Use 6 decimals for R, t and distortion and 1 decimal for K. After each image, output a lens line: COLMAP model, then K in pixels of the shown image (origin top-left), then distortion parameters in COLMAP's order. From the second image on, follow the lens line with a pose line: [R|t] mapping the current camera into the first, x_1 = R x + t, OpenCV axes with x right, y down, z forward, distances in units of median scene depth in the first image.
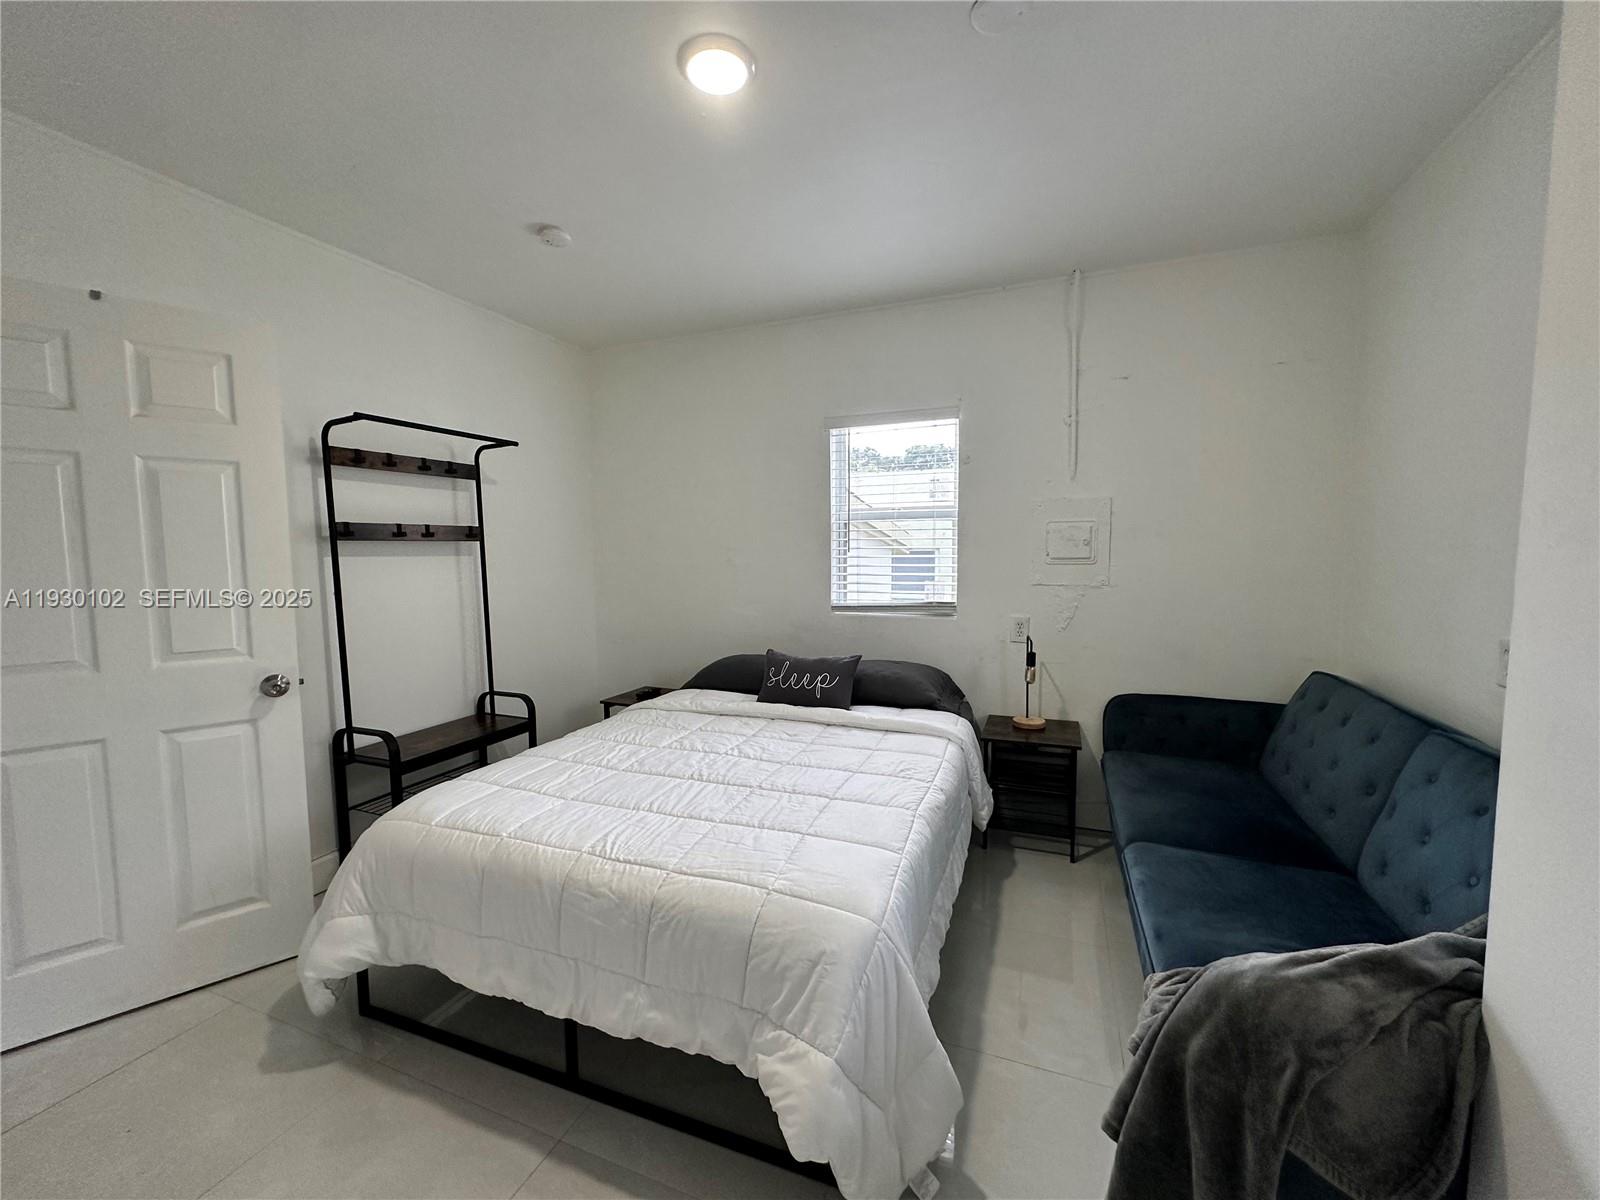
lens RADIAL K [[638.8, 0, 798.7], [0, 638.8, 600.8], [0, 0, 1]] dist [-0.003011, 0.001181]
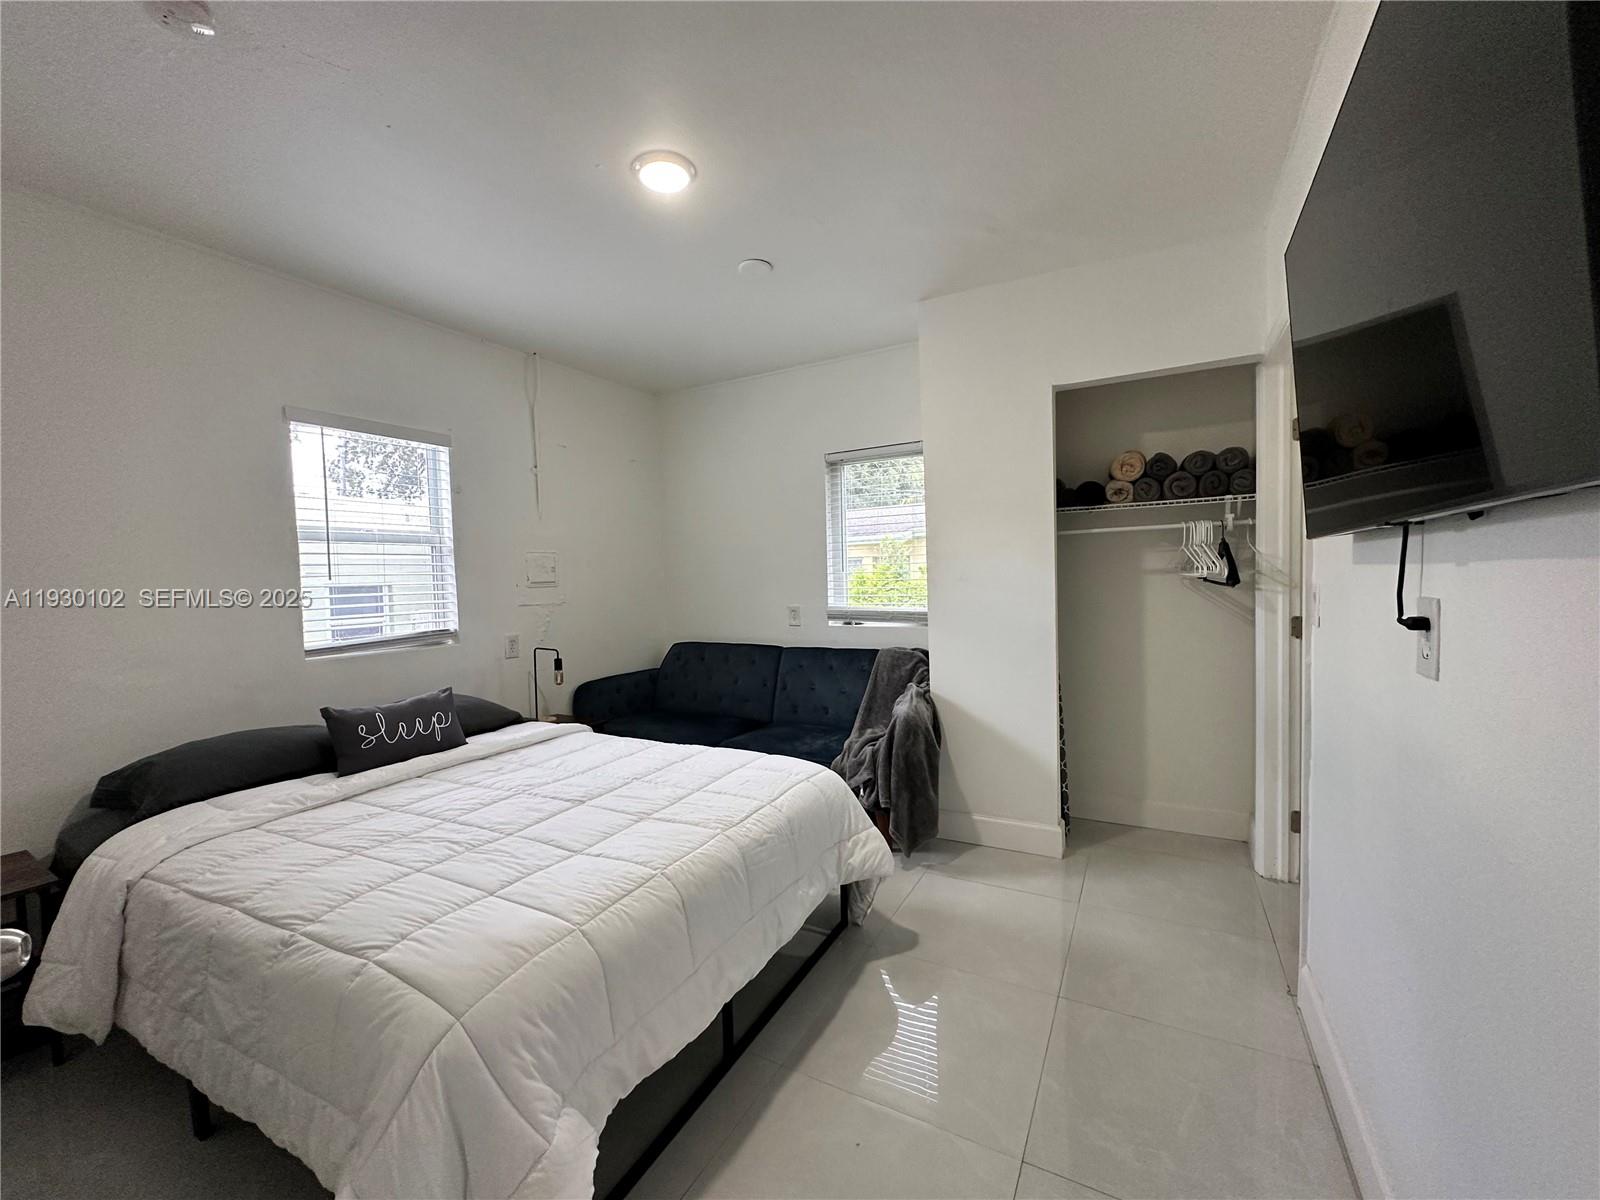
lens RADIAL K [[638.8, 0, 798.7], [0, 638.8, 600.8], [0, 0, 1]] dist [-0.003011, 0.001181]
pose [[0.129023, -0.034141, 0.991054, -0.810760], [0.105653, 0.994192, 0.020494, -0.005309], [-0.985997, 0.102064, 0.131880, 0.399157]]
